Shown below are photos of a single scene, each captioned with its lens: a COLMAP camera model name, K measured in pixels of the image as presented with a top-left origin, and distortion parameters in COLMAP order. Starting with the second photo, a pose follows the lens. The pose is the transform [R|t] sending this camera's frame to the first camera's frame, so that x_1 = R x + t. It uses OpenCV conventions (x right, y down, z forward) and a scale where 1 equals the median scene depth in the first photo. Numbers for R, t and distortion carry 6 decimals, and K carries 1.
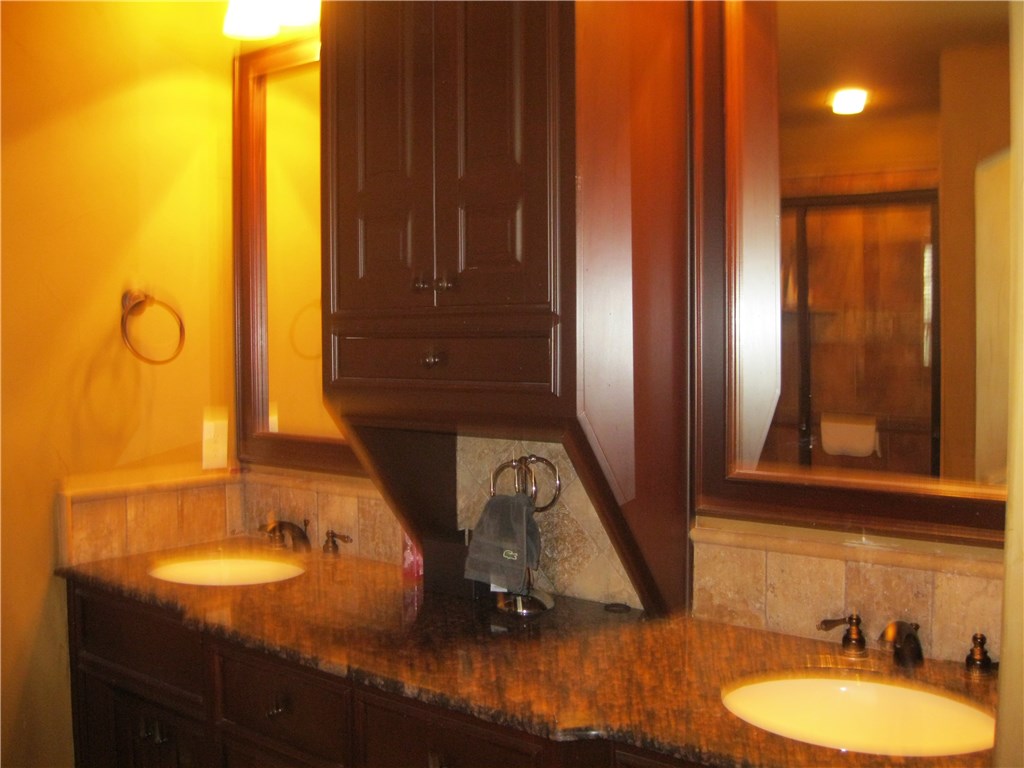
lens RADIAL K [[1044.9, 0, 515.3], [0, 1044.9, 384.0], [0, 0, 1]] dist [-0.106505, 0.000000]
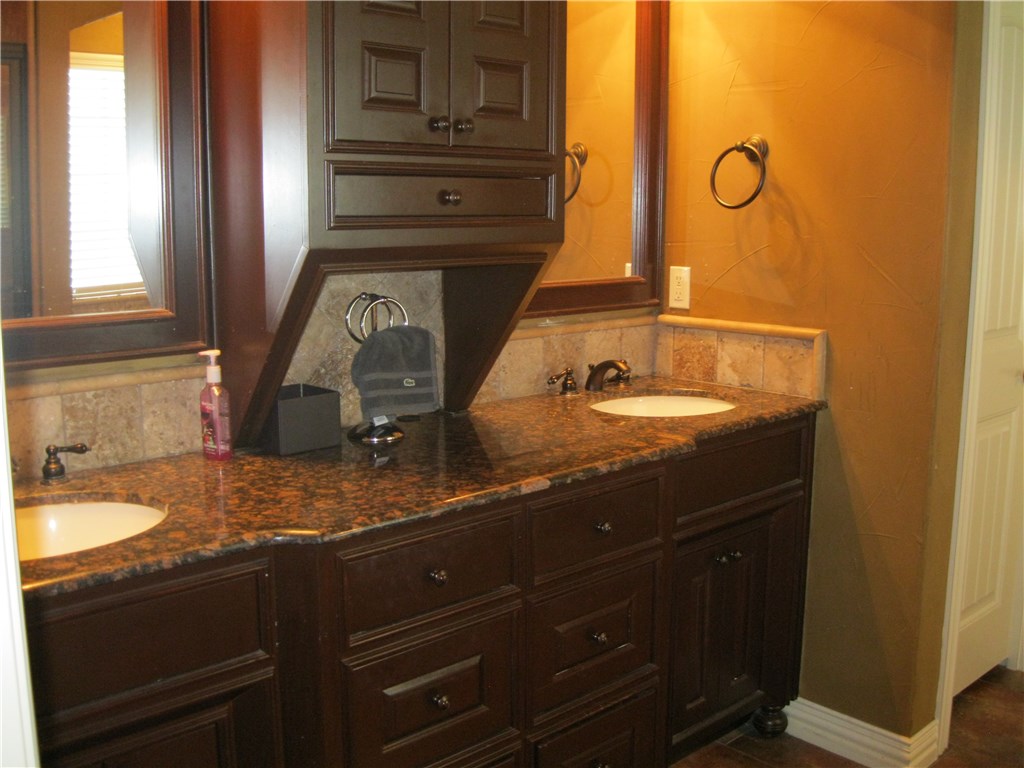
lens RADIAL K [[1044.9, 0, 515.4], [0, 1044.9, 382.9], [0, 0, 1]] dist [-0.106505, 0.000000]
pose [[0.145202, -0.169709, 0.974738, -1.191351], [0.029771, 0.985483, 0.167145, -0.019355], [-0.988954, 0.004749, 0.148147, 0.818178]]
